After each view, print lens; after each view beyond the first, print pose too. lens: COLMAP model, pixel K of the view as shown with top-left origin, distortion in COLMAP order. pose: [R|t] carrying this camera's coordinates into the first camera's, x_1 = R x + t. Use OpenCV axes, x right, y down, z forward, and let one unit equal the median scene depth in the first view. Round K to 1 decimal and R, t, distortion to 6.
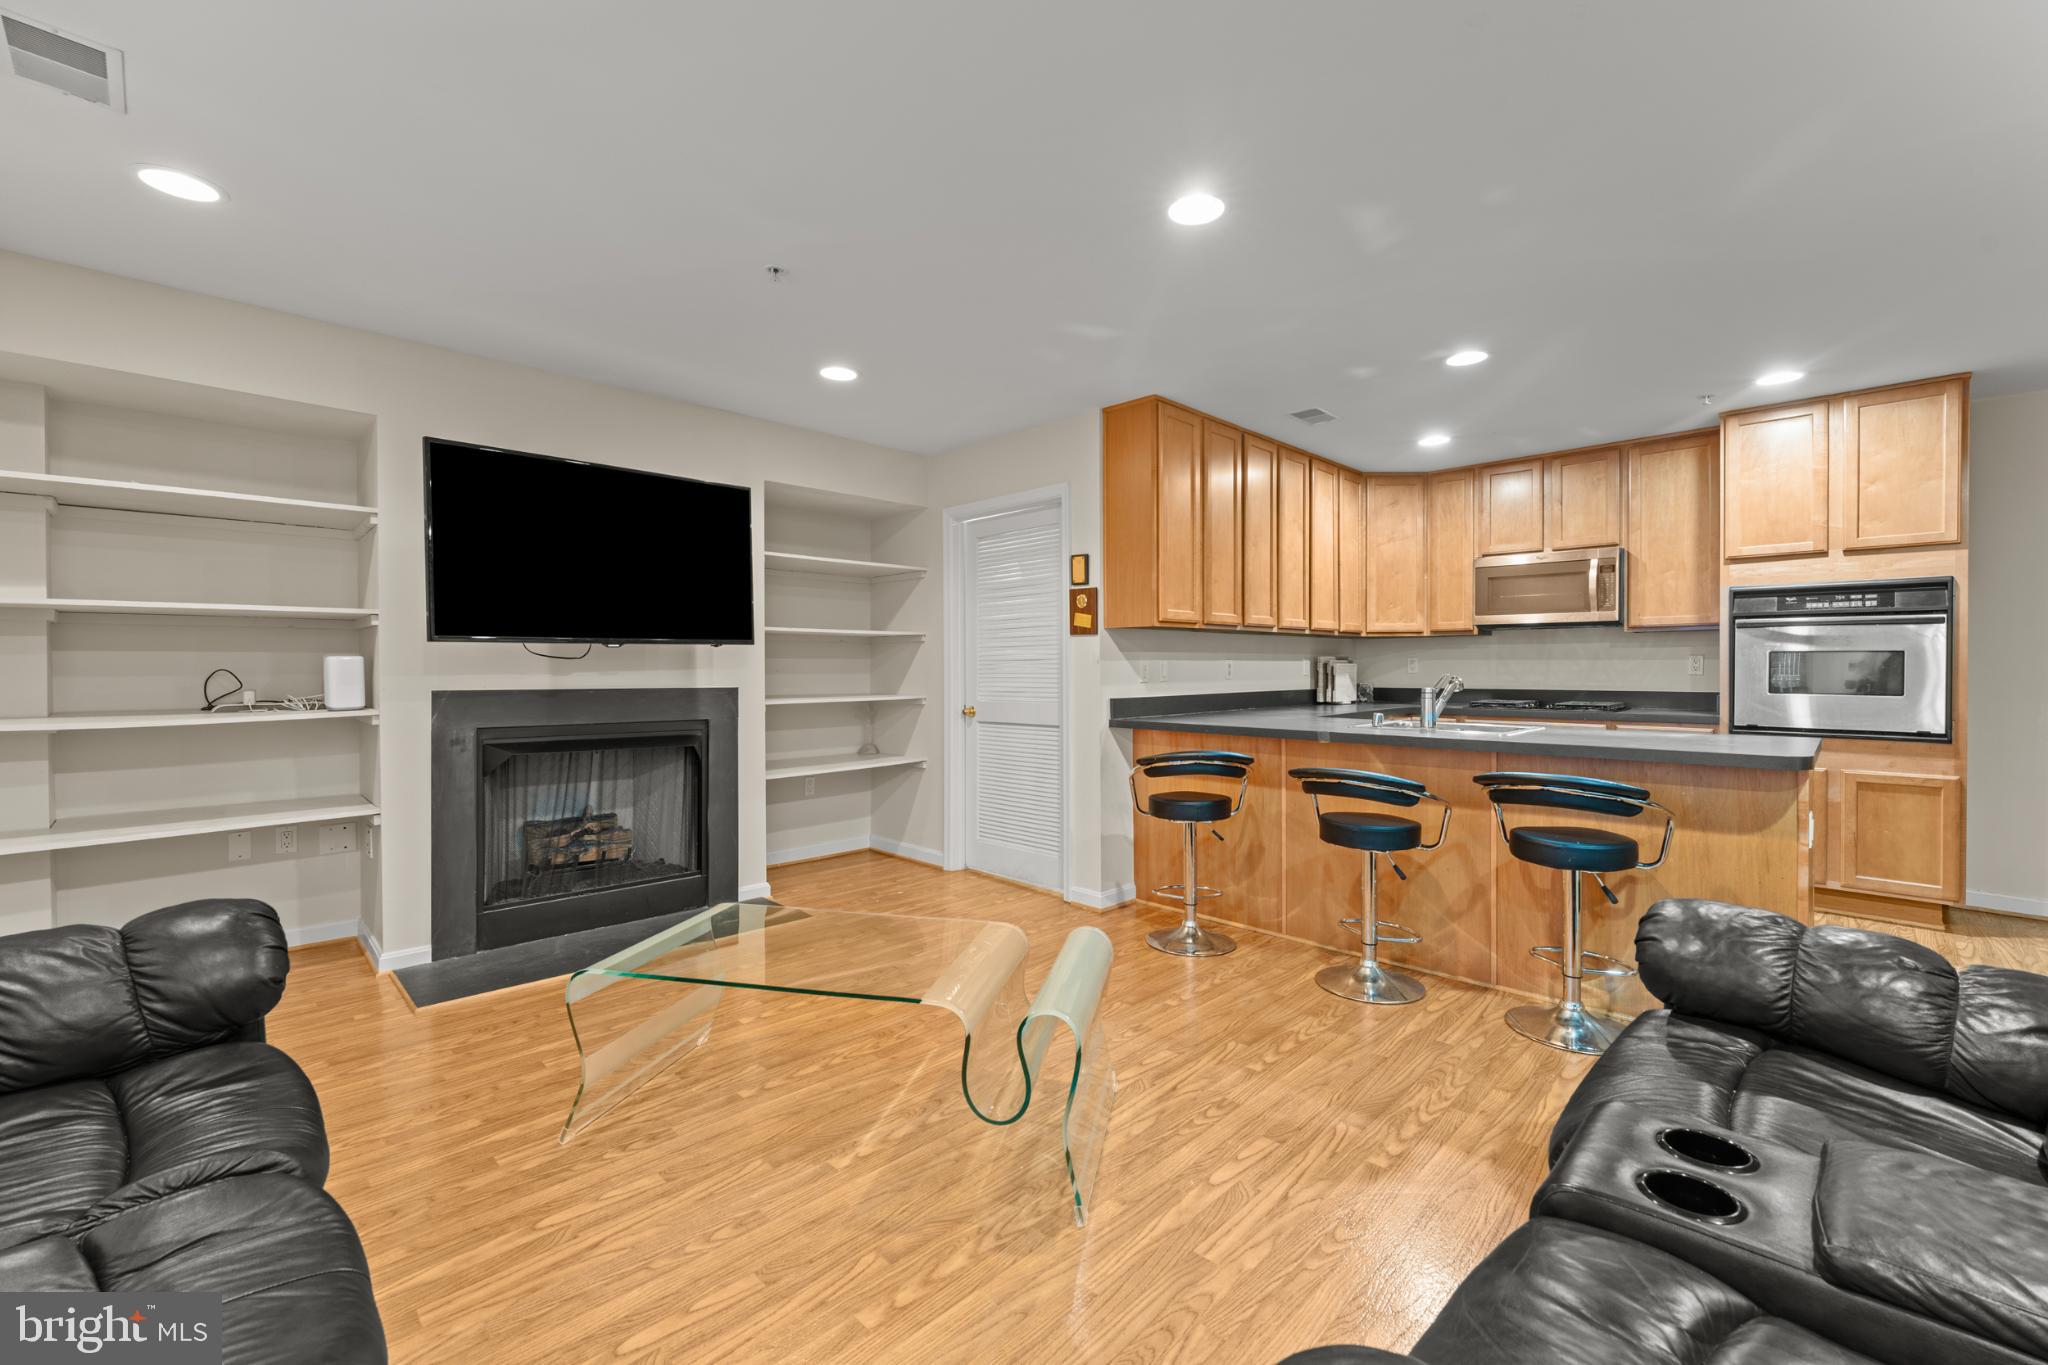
lens RADIAL K [[827.3, 0, 1013.5], [0, 827.3, 673.7], [0, 0, 1]] dist [-0.001961, -0.000807]
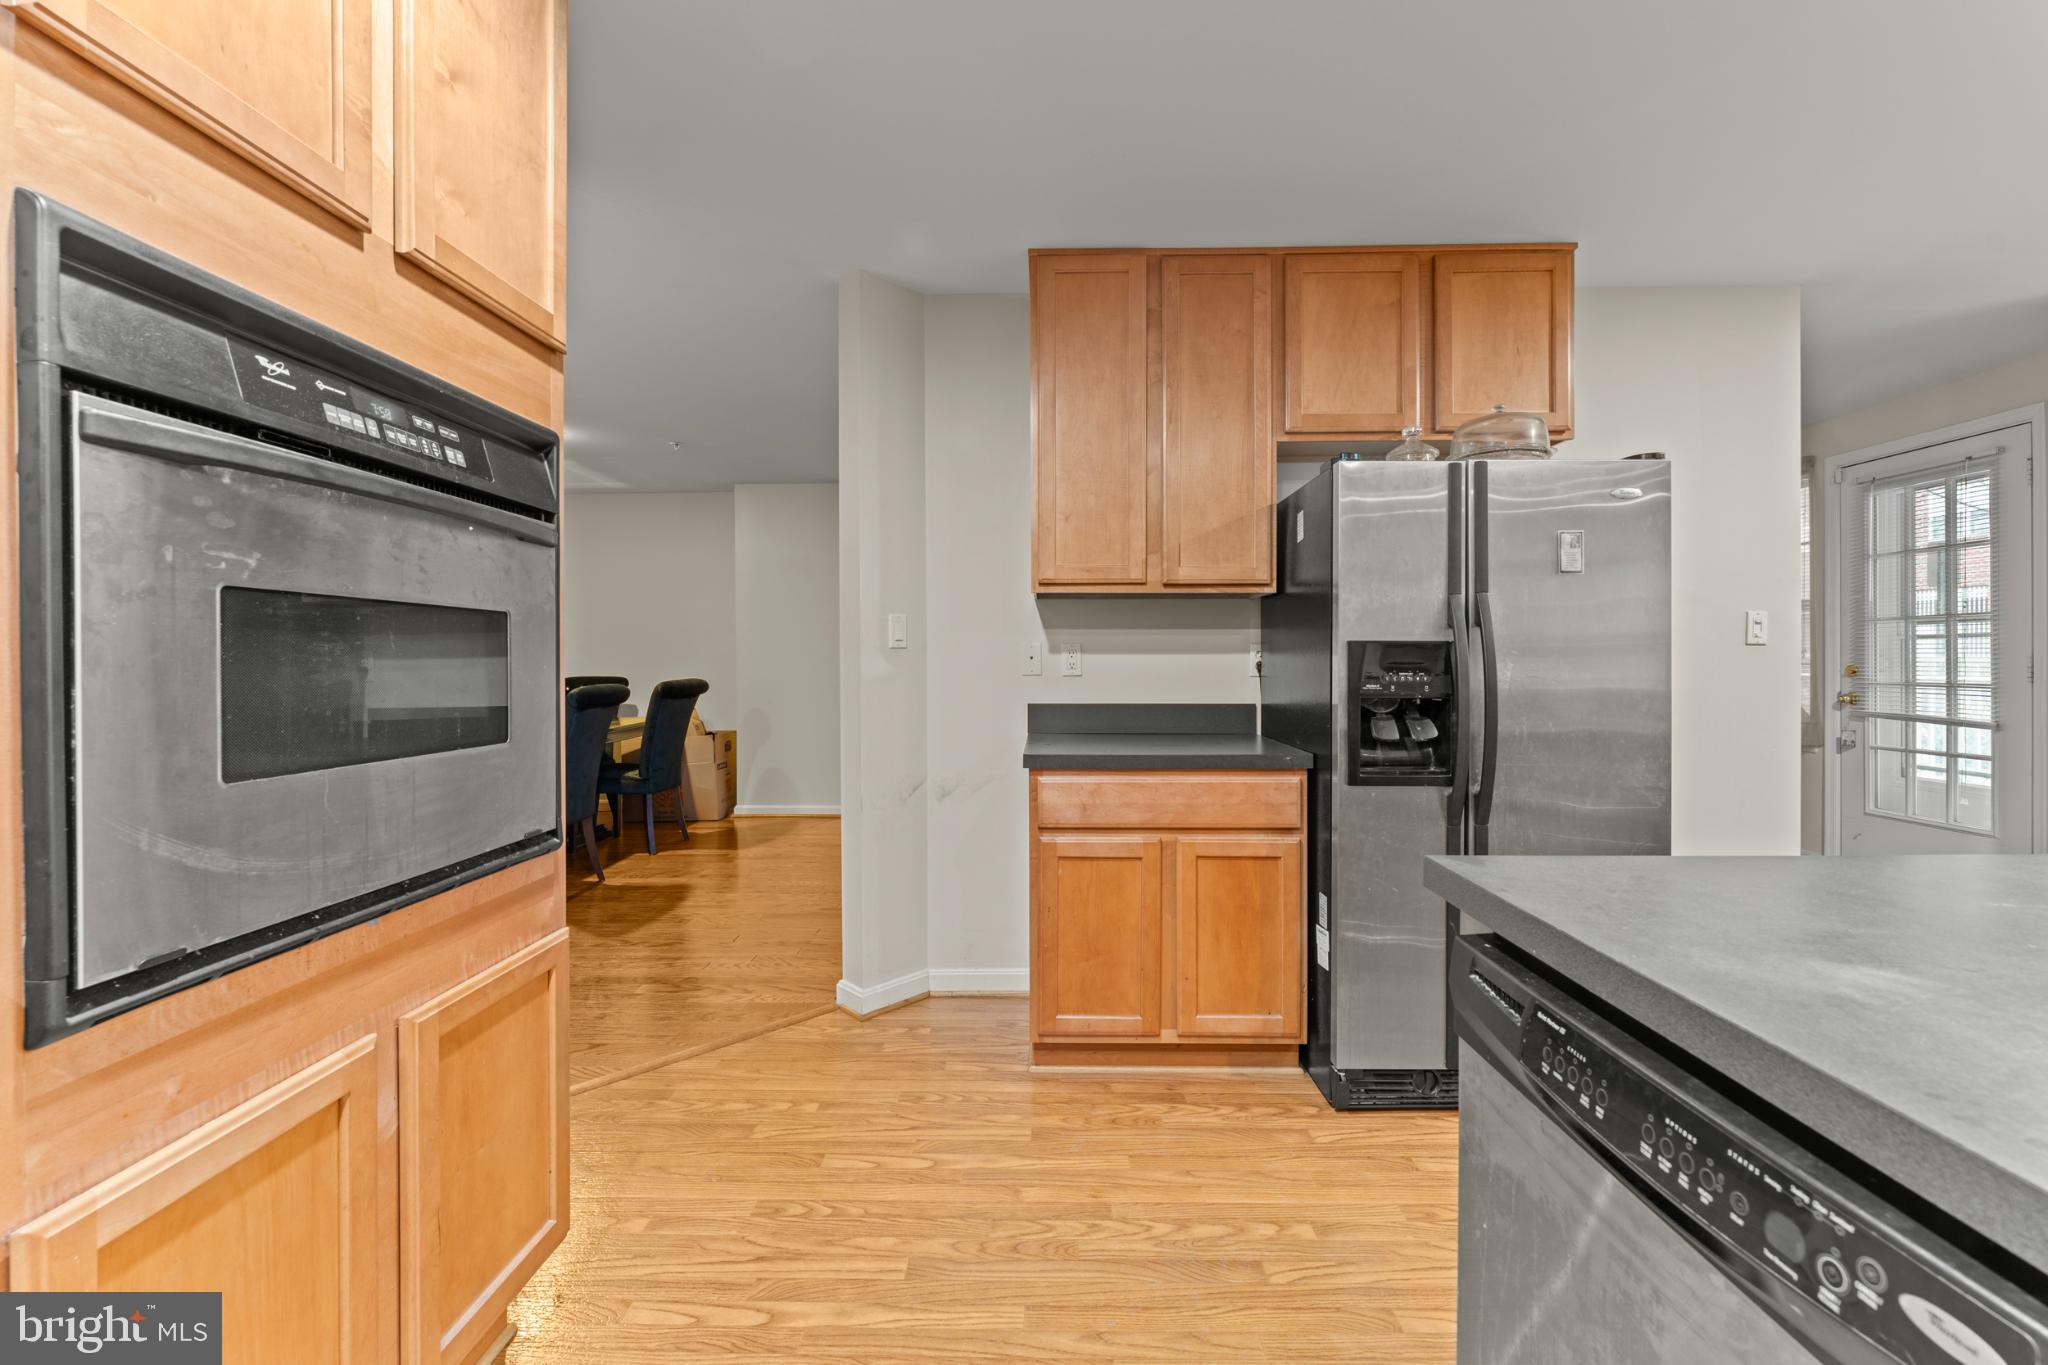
lens RADIAL K [[827.3, 0, 1030.9], [0, 827.3, 663.3], [0, 0, 1]] dist [-0.001961, -0.000807]
pose [[-0.706897, 0.000408, 0.707316, 0.615251], [0.011668, 0.999870, 0.011084, -0.007518], [-0.707220, 0.016088, -0.706810, 0.988361]]
